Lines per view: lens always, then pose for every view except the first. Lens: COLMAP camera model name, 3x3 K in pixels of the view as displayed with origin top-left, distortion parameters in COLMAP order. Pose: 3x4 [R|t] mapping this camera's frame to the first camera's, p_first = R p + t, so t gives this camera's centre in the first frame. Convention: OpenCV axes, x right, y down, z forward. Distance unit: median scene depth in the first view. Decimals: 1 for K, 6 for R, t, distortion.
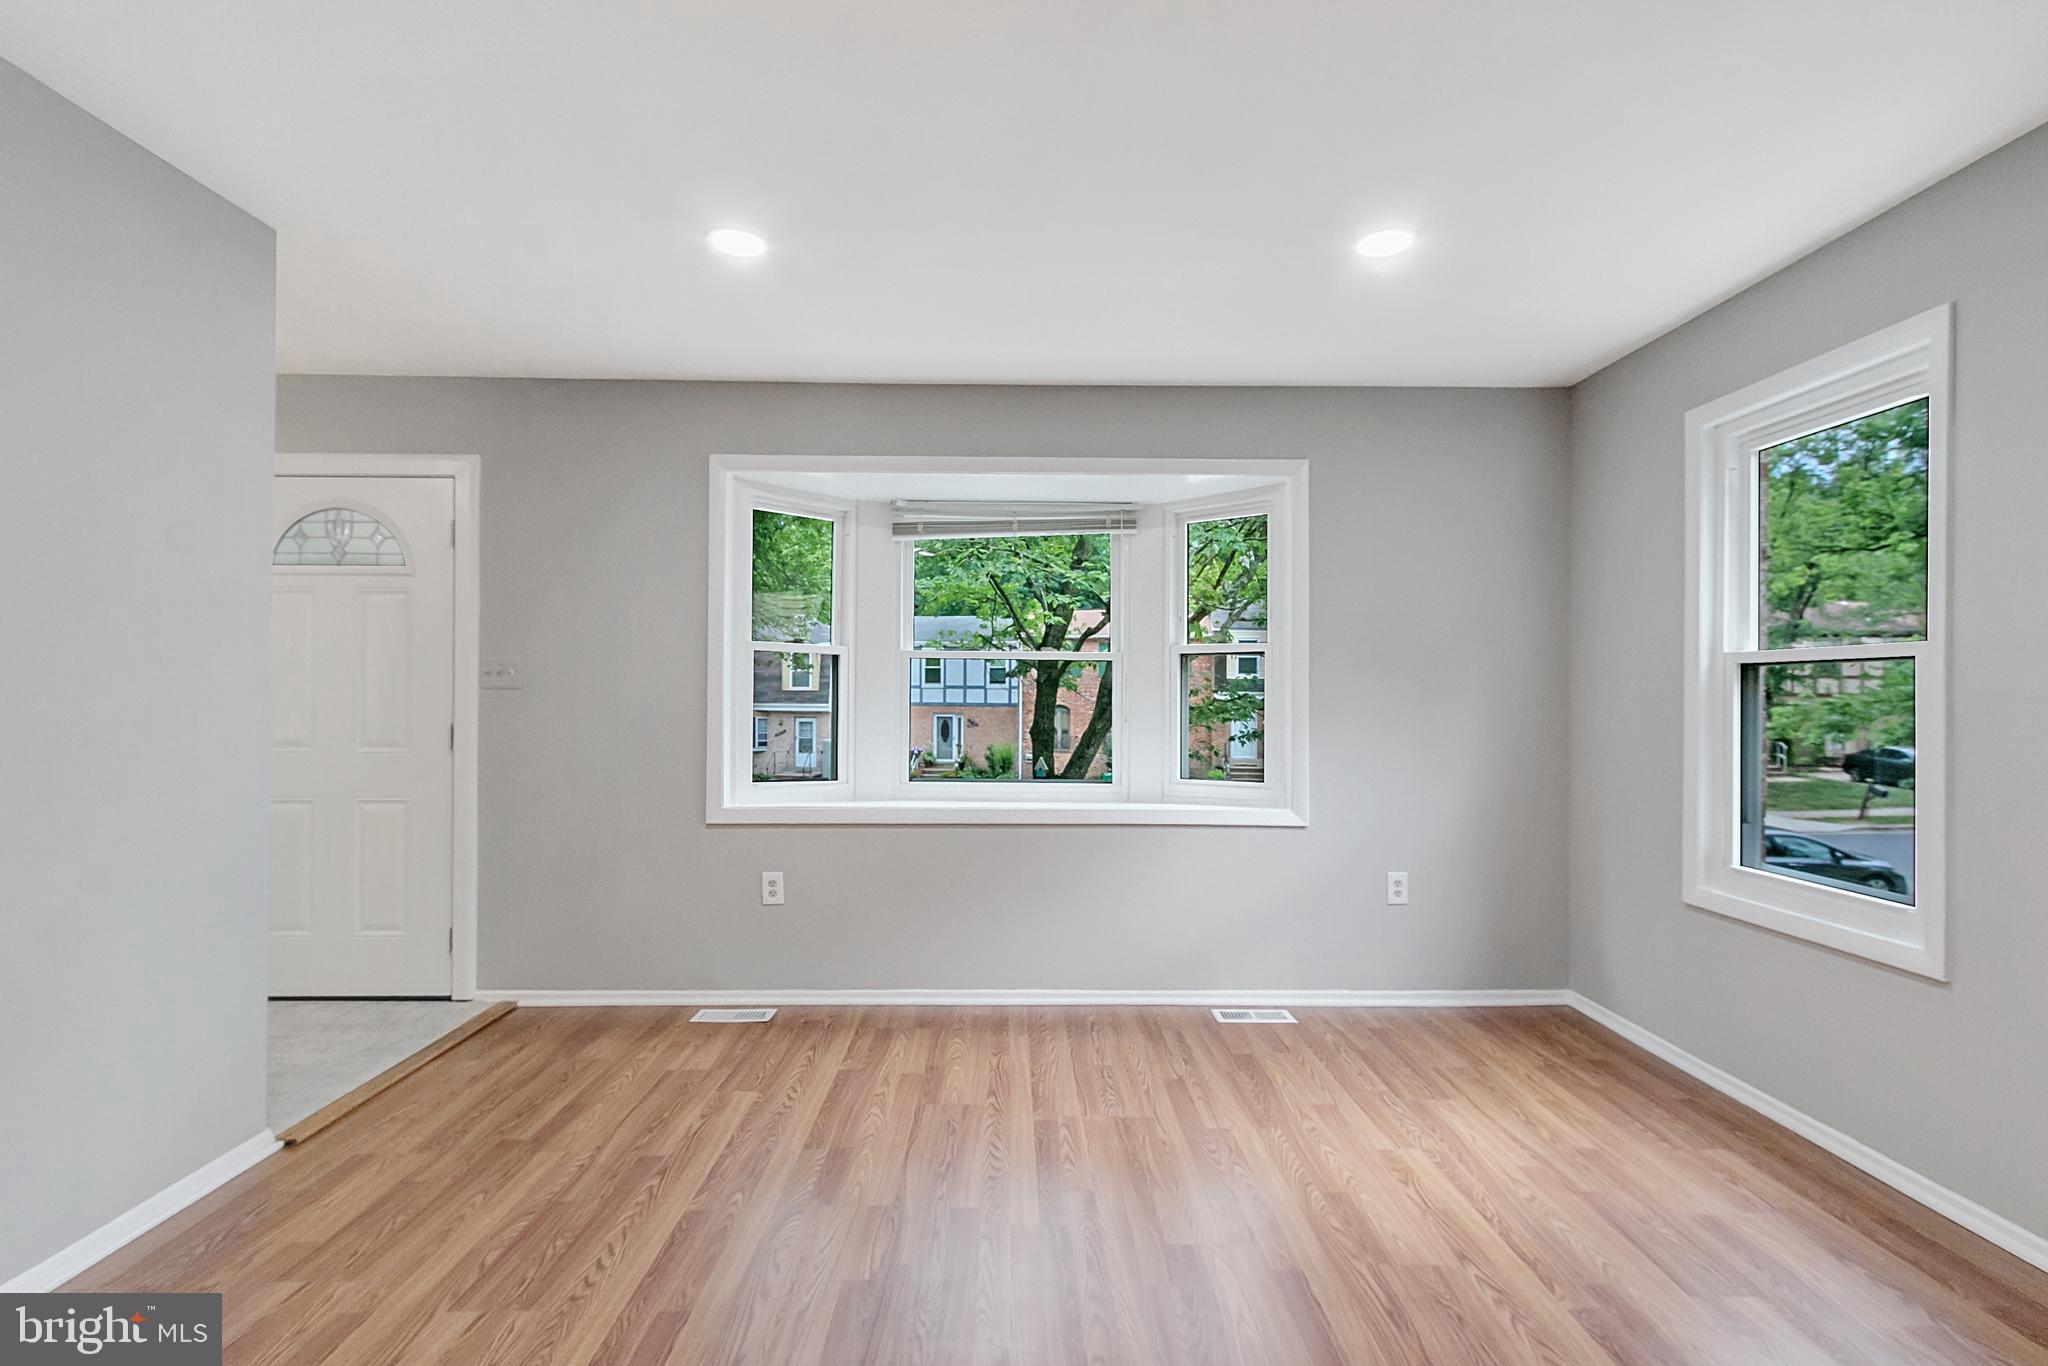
lens RADIAL K [[966.0, 0, 1021.9], [0, 966.0, 693.3], [0, 0, 1]] dist [-0.001426, -0.001504]
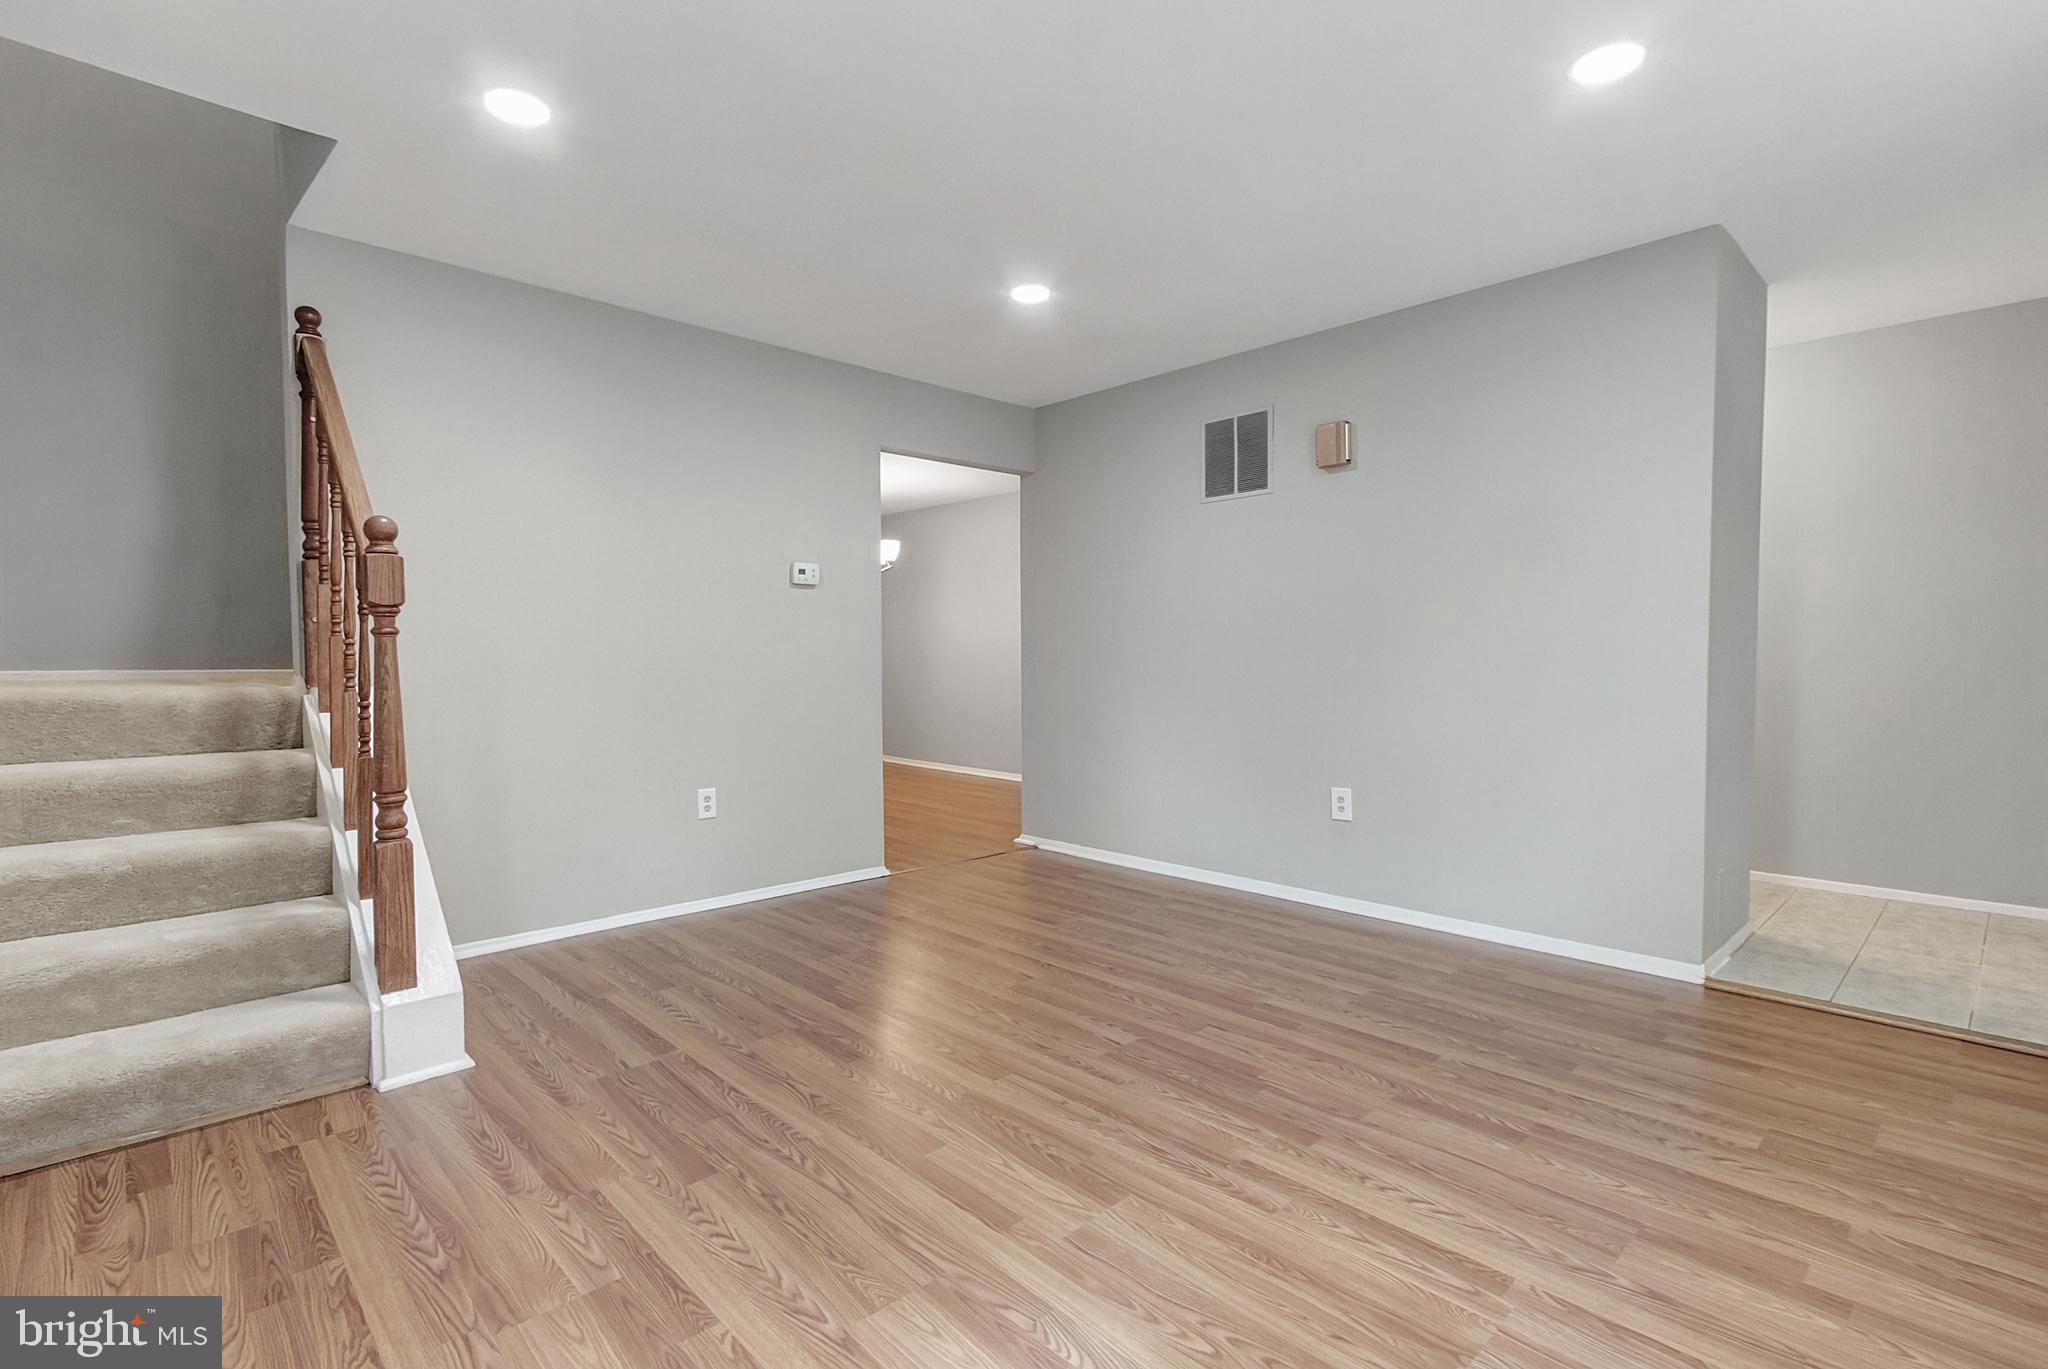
lens RADIAL K [[966.0, 0, 1020.6], [0, 966.0, 666.5], [0, 0, 1]] dist [-0.001426, -0.001504]
pose [[-0.736327, 0.008002, -0.676579, 0.559642], [0.001084, 0.999943, 0.010647, 0.045827], [0.676625, 0.007106, -0.736293, 1.069708]]
